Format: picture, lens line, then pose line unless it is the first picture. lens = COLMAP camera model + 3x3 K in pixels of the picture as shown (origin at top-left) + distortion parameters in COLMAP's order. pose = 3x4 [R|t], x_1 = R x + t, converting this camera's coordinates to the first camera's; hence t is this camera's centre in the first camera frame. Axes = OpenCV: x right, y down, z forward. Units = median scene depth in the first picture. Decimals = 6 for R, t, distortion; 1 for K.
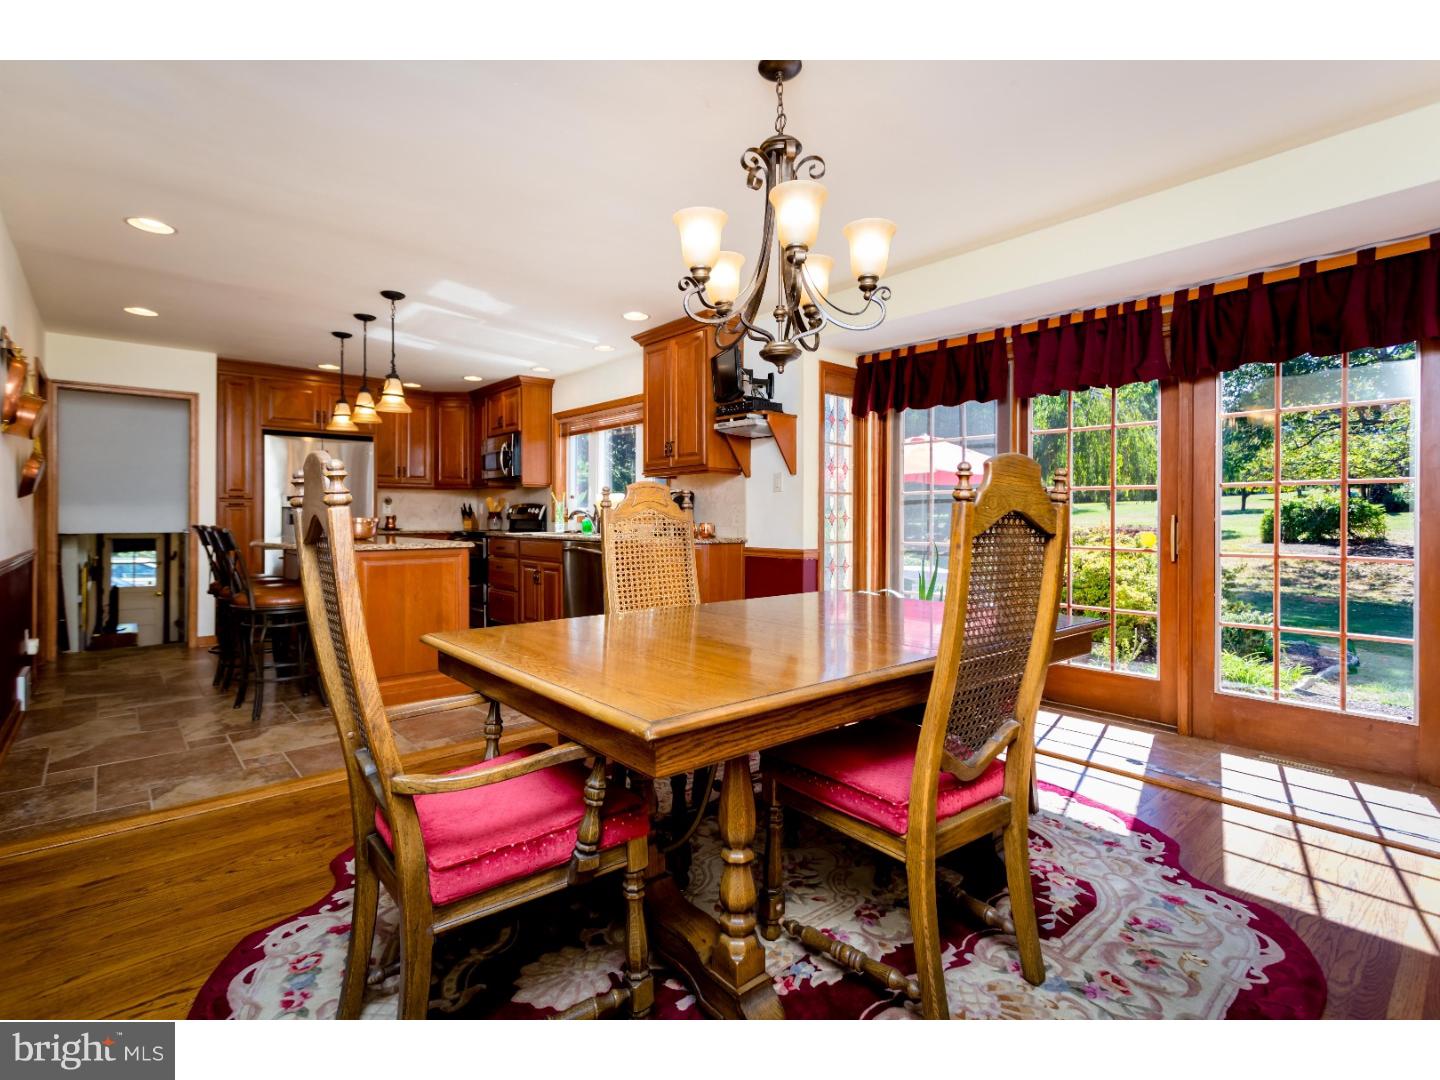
lens RADIAL K [[689.1, 0, 723.0], [0, 689.1, 514.7], [0, 0, 1]] dist [0.000726, 0.000247]
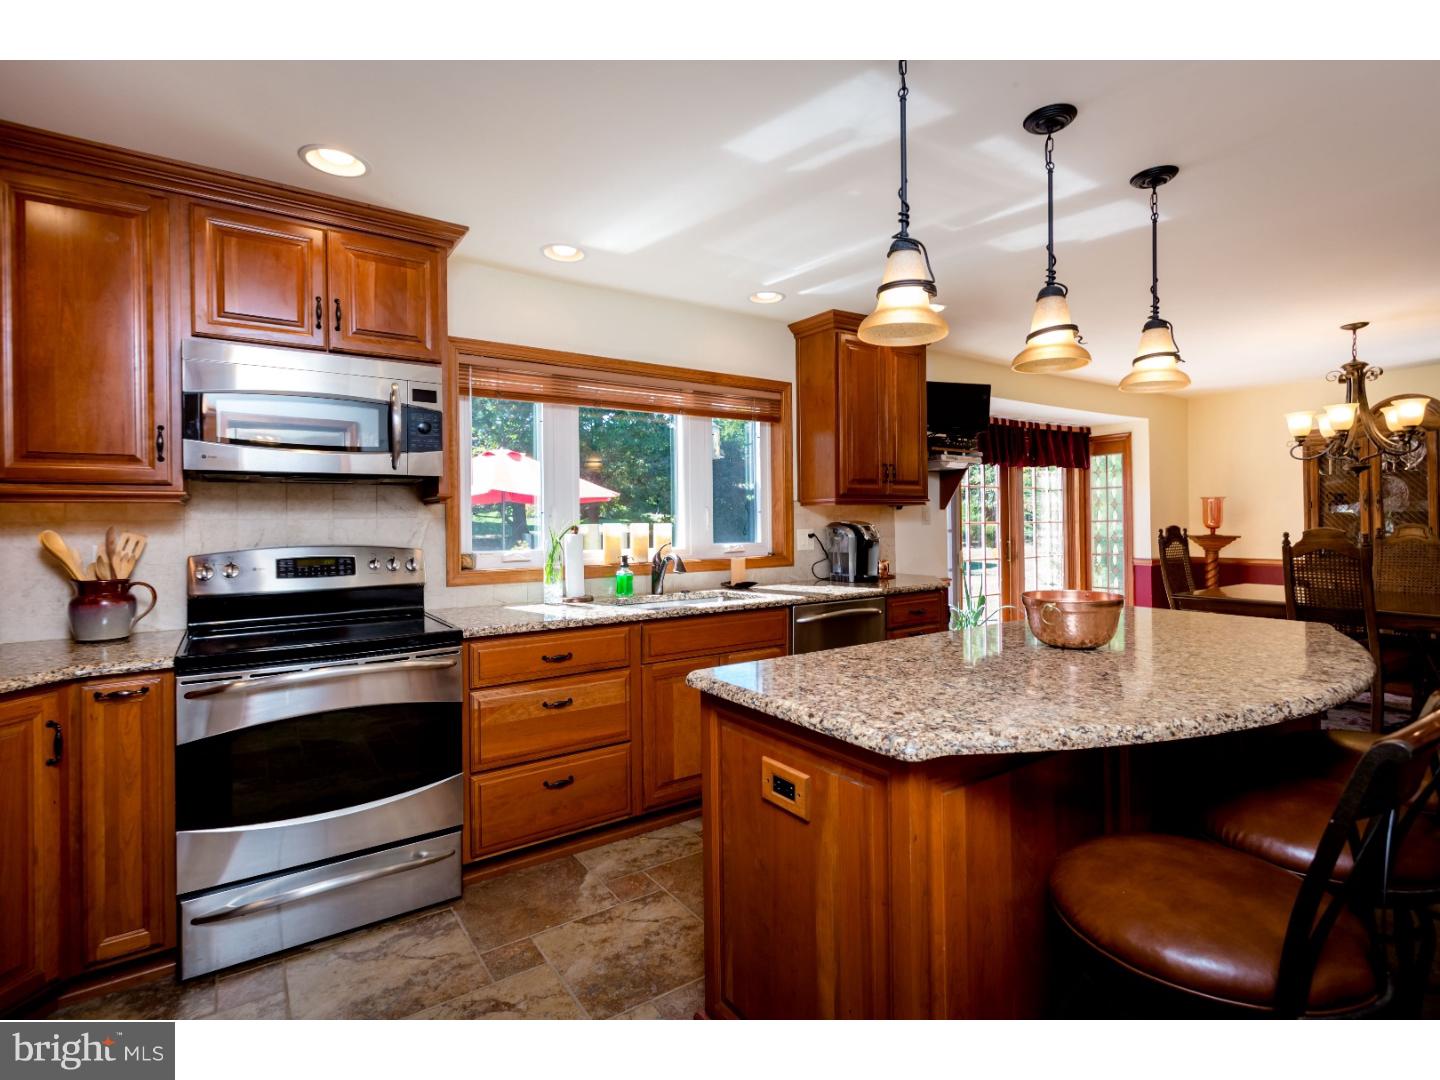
lens RADIAL K [[709.8, 0, 723.3], [0, 709.8, 521.4], [0, 0, 1]] dist [0.000340, 0.000183]
pose [[0.118416, 0.003558, 0.992958, -0.719638], [0.018036, 0.999821, -0.005734, -0.028102], [-0.992800, 0.018588, 0.118331, 0.844316]]
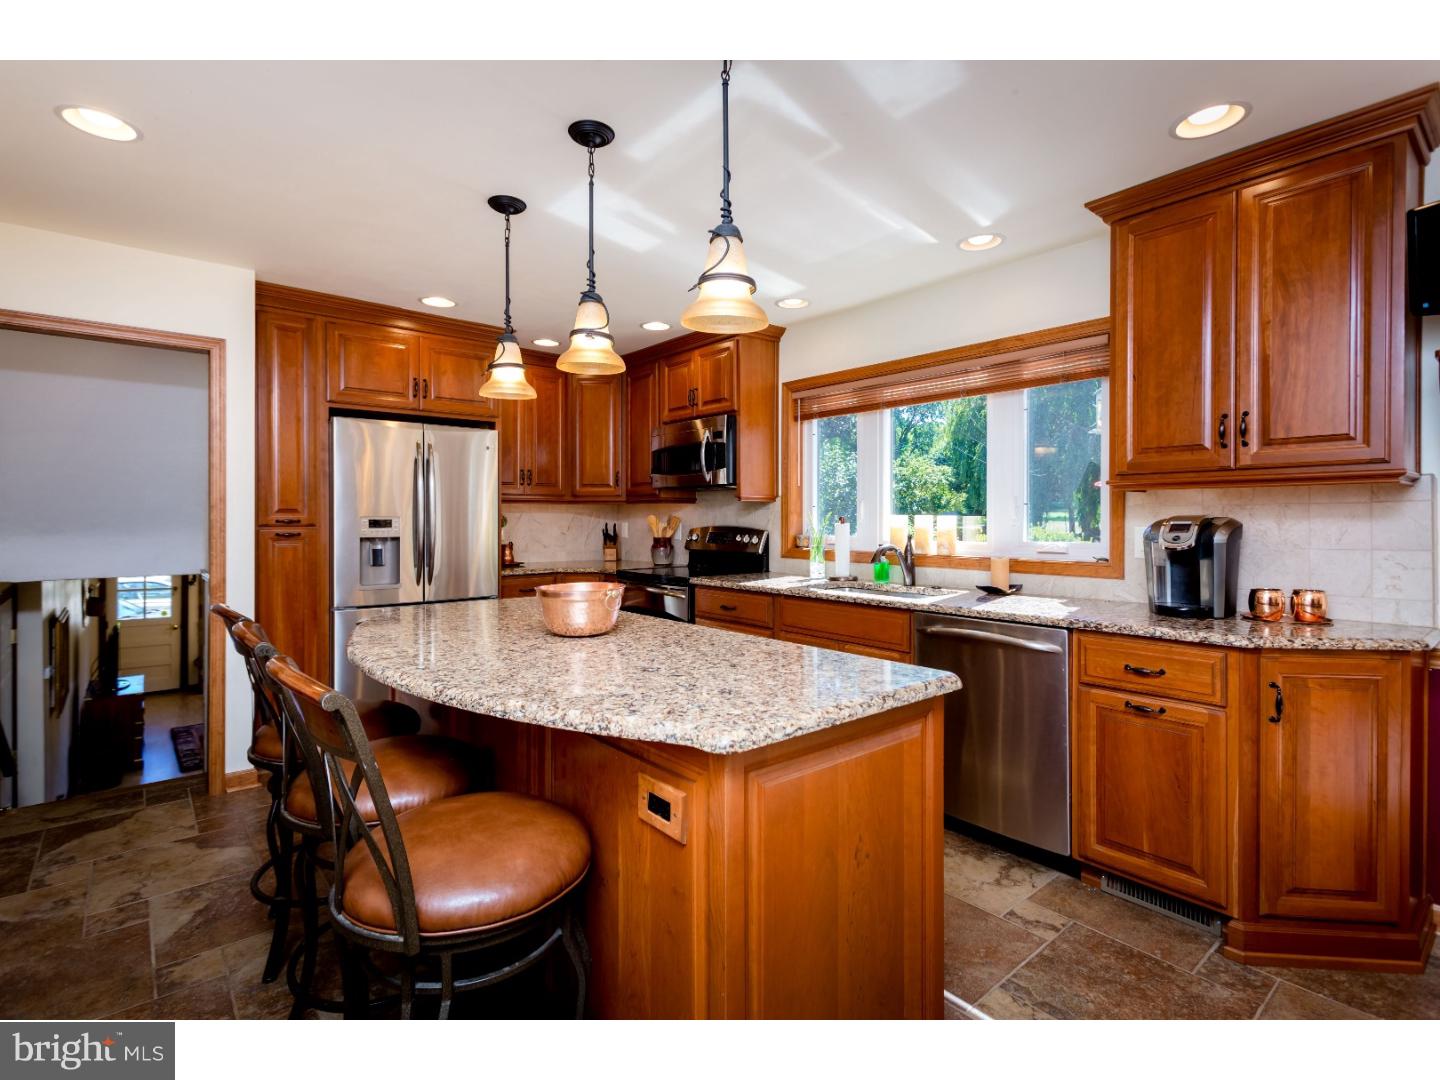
lens RADIAL K [[709.8, 0, 723.3], [0, 709.8, 521.4], [0, 0, 1]] dist [0.000340, 0.000183]
pose [[0.999411, -0.000511, -0.034309, -0.306946], [0.000724, 0.999981, 0.006191, -0.029176], [0.034305, -0.006212, 0.999392, 0.398726]]
